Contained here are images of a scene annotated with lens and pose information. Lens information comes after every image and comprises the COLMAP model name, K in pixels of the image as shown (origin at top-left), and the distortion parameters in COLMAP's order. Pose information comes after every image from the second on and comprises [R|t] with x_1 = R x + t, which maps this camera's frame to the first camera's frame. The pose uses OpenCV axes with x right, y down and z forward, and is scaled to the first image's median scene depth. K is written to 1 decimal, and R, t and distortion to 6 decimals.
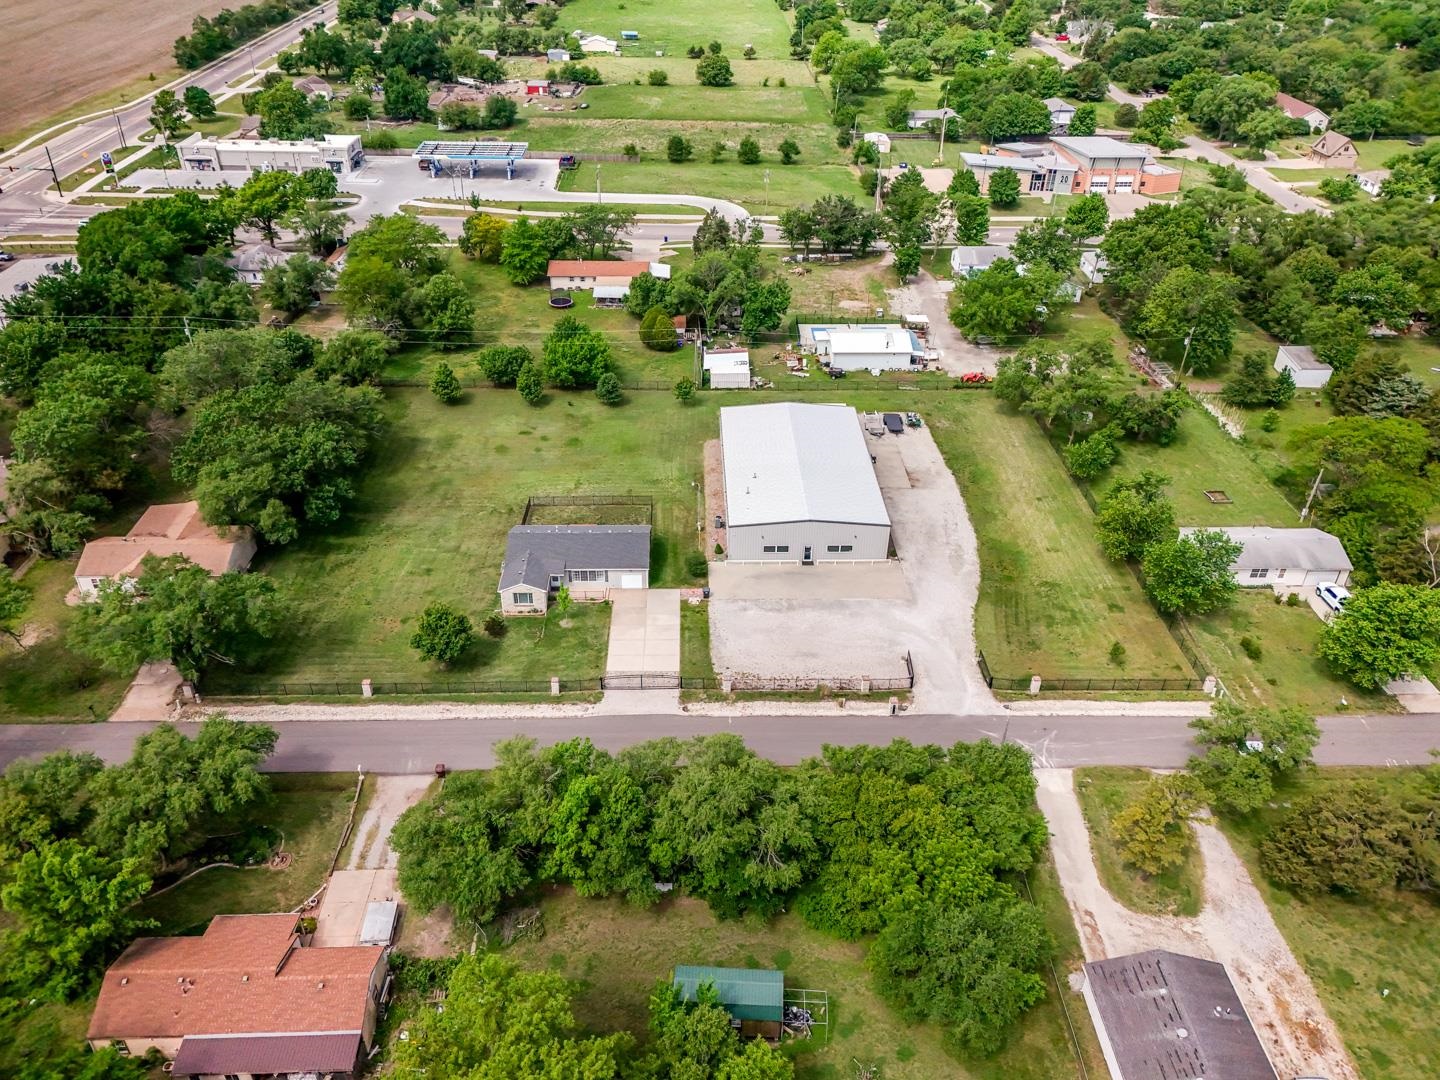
lens RADIAL K [[1065.9, 0, 721.7], [0, 1065.9, 538.8], [0, 0, 1]] dist [0.074085, -0.062027]
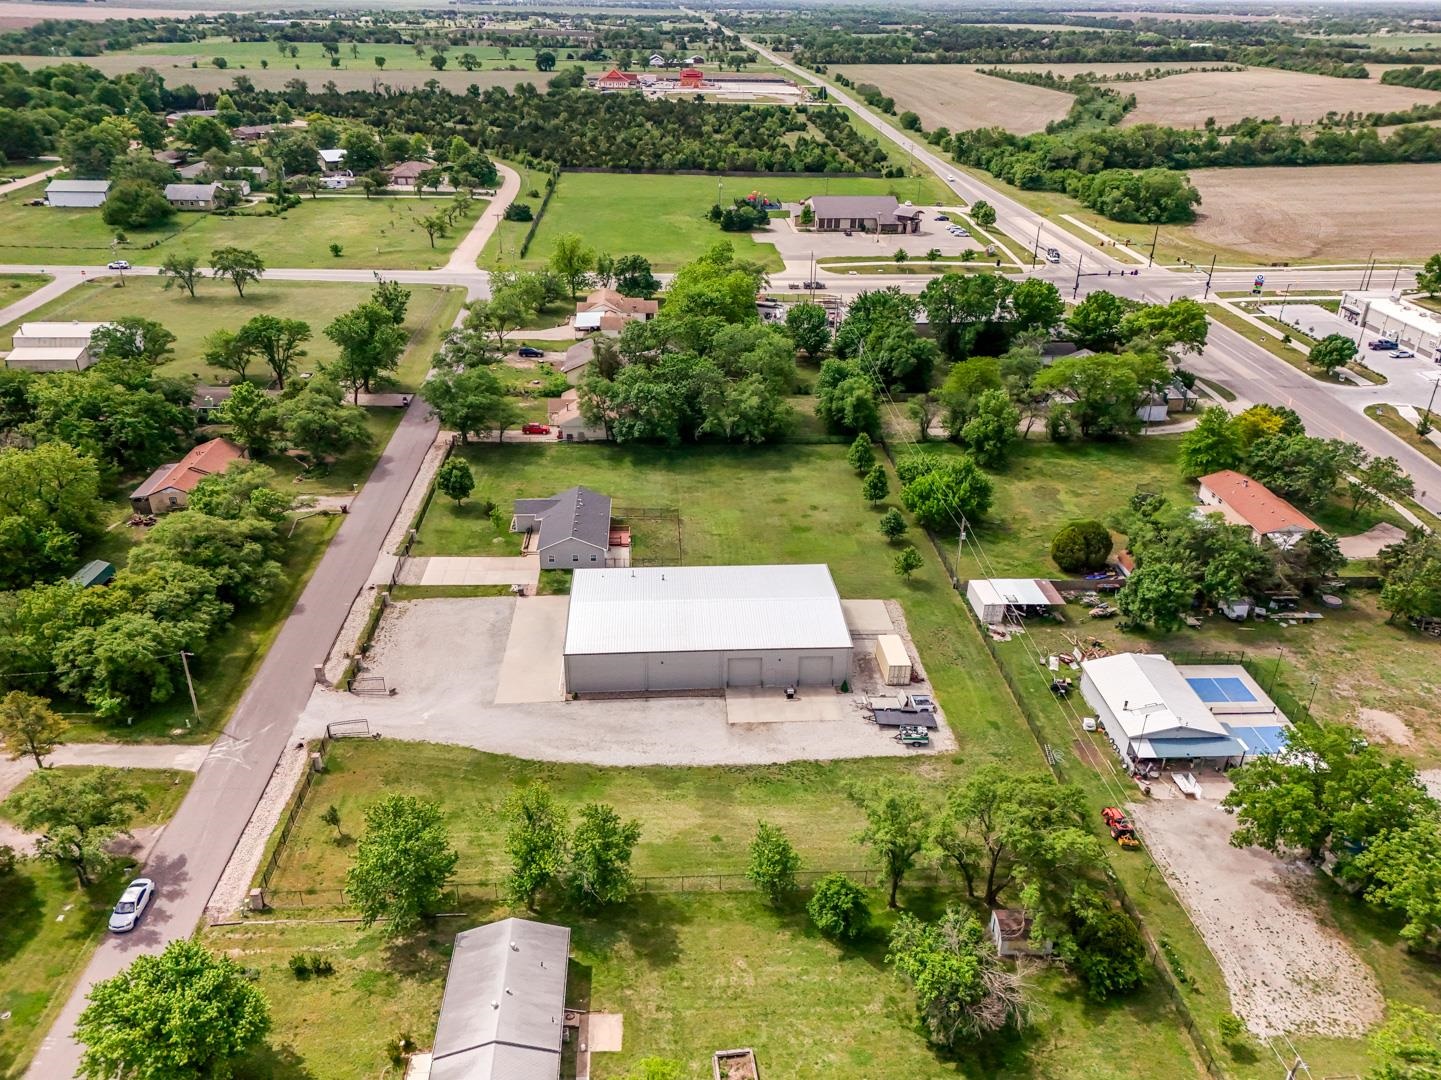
lens RADIAL K [[1066.6, 0, 722.2], [0, 1066.6, 538.8], [0, 0, 1]] dist [0.074085, -0.062027]
pose [[0.035543, 0.441787, -0.896416, 0.690422], [-0.554156, 0.755163, 0.350200, -0.355242], [0.831654, 0.484307, 0.271659, 0.597493]]
